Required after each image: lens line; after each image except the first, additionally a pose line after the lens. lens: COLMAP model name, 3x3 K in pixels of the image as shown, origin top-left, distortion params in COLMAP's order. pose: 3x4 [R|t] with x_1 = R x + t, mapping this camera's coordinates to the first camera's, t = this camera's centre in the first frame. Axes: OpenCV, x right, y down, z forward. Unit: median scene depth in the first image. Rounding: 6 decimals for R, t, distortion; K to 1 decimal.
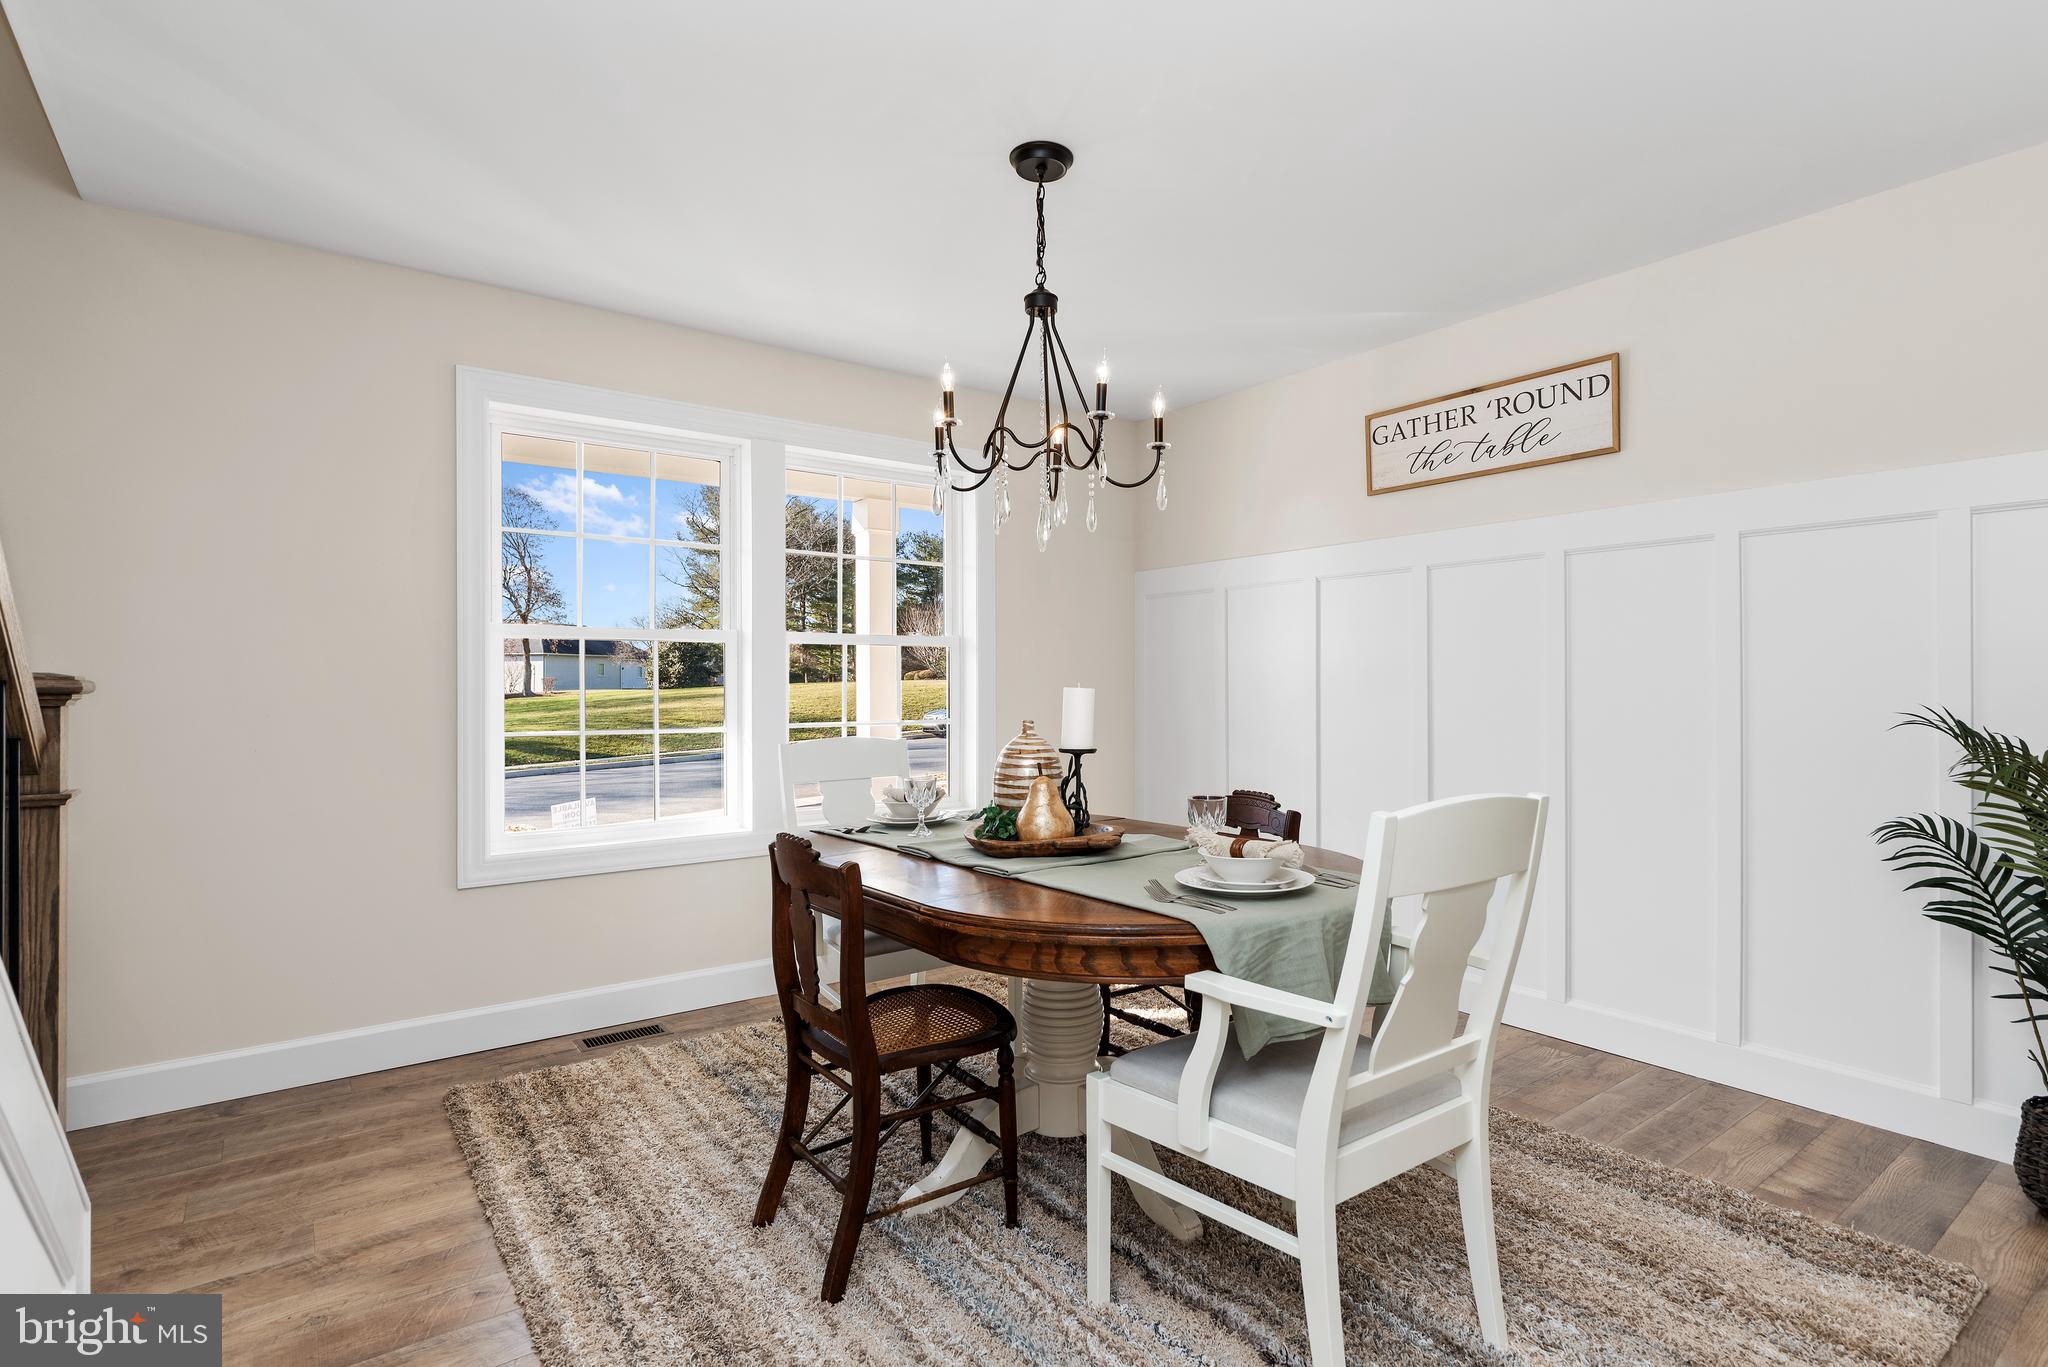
lens RADIAL K [[1016.0, 0, 1029.9], [0, 1016.0, 681.9], [0, 0, 1]] dist [0.003680, -0.001142]
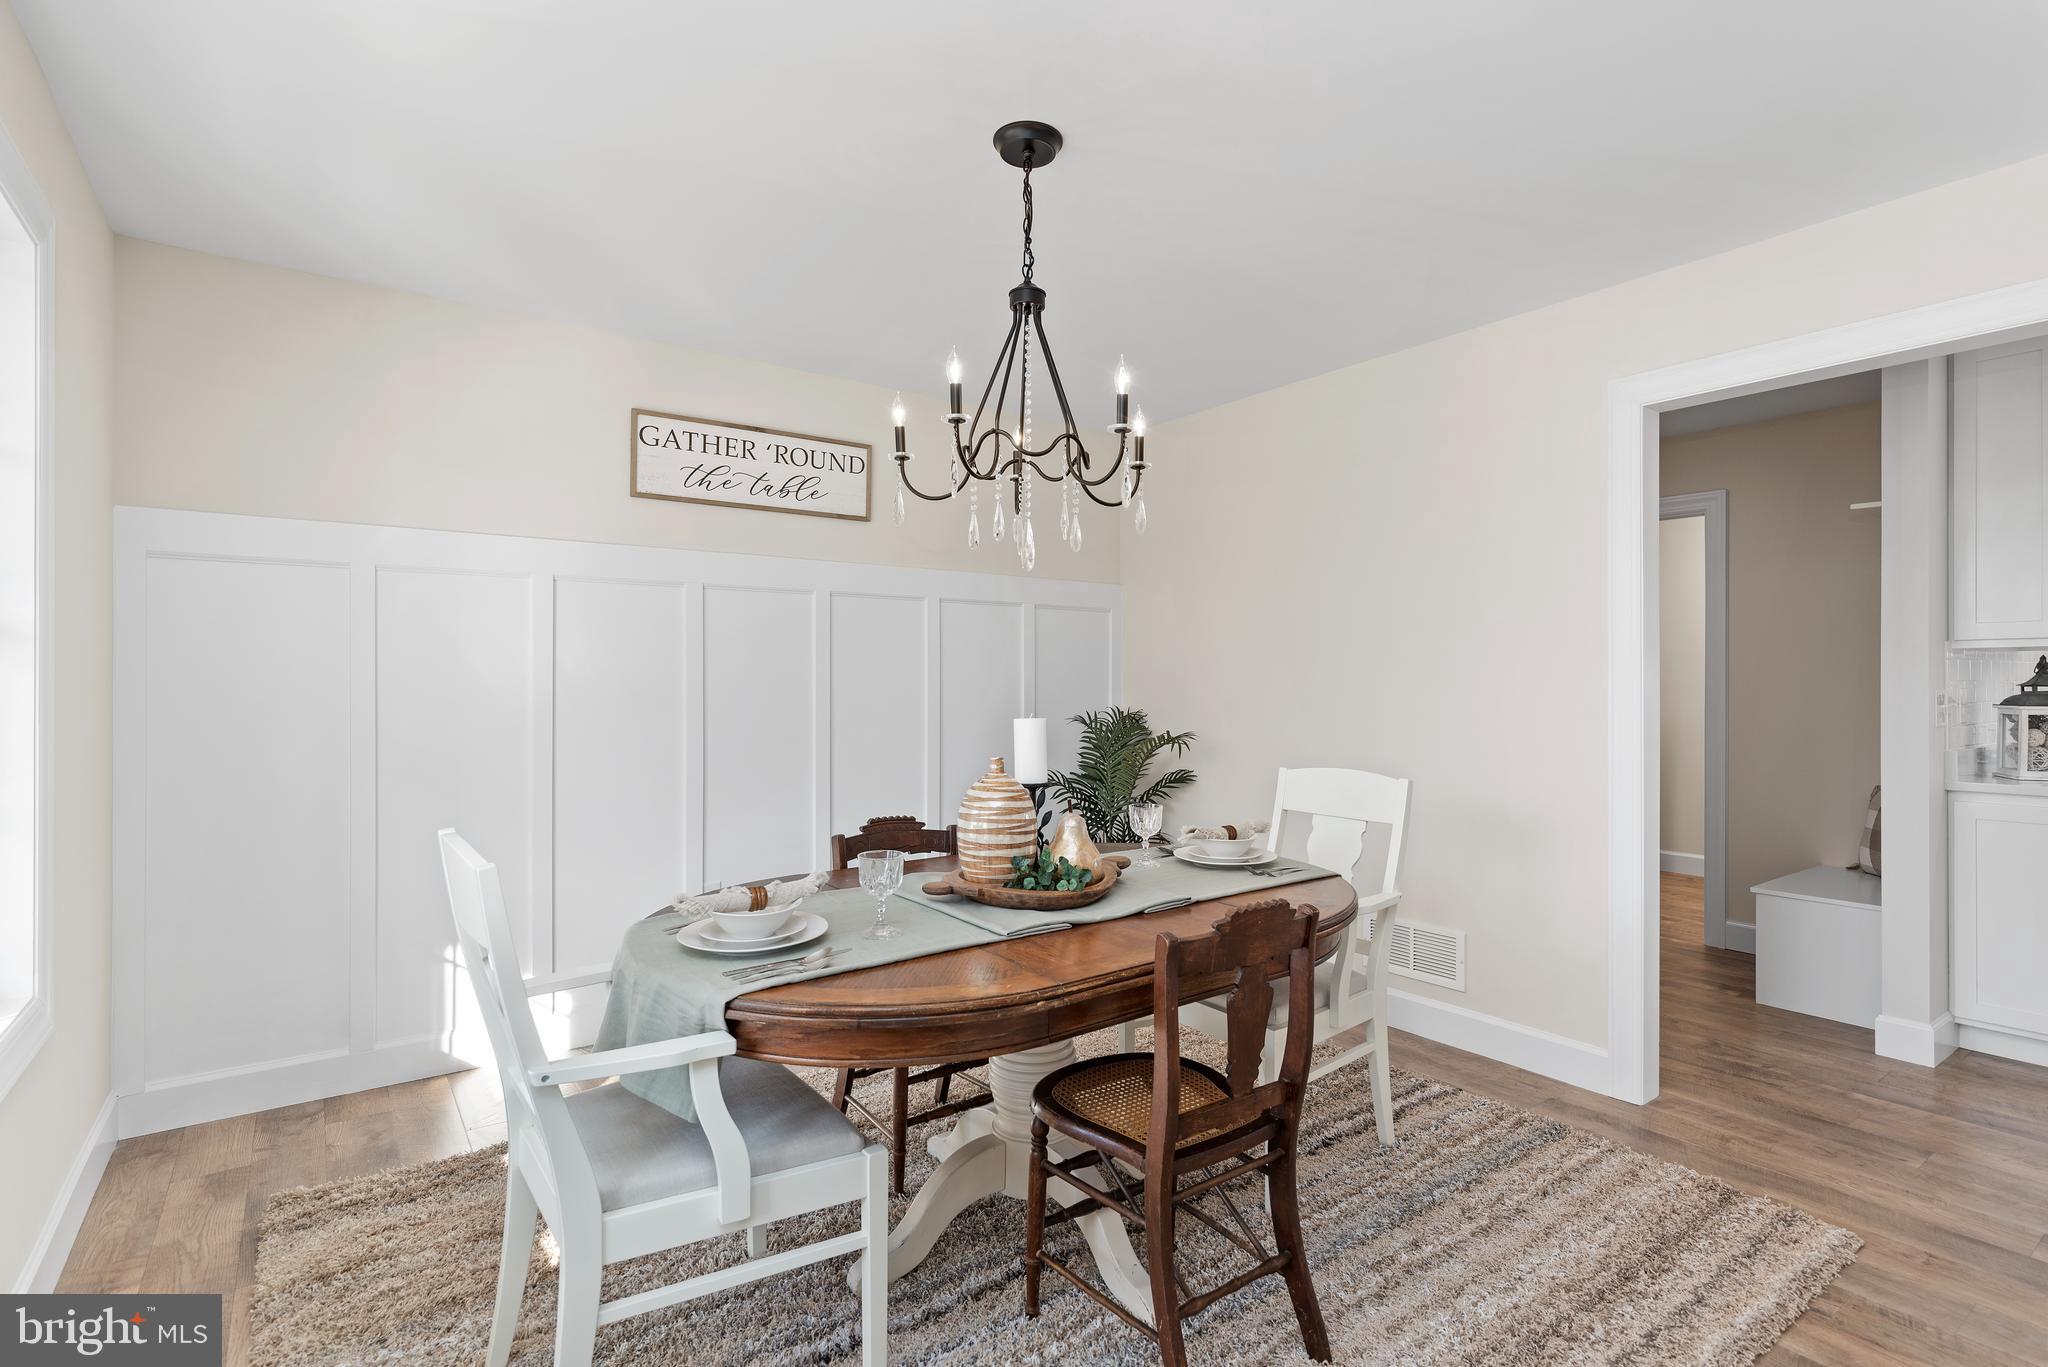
lens RADIAL K [[1016.0, 0, 1030.7], [0, 1016.0, 686.7], [0, 0, 1]] dist [0.003680, -0.001142]
pose [[0.011748, -0.000189, 0.999931, -0.641662], [-0.006574, 0.999978, 0.000267, -0.015942], [-0.999909, -0.006577, 0.011747, 0.700352]]
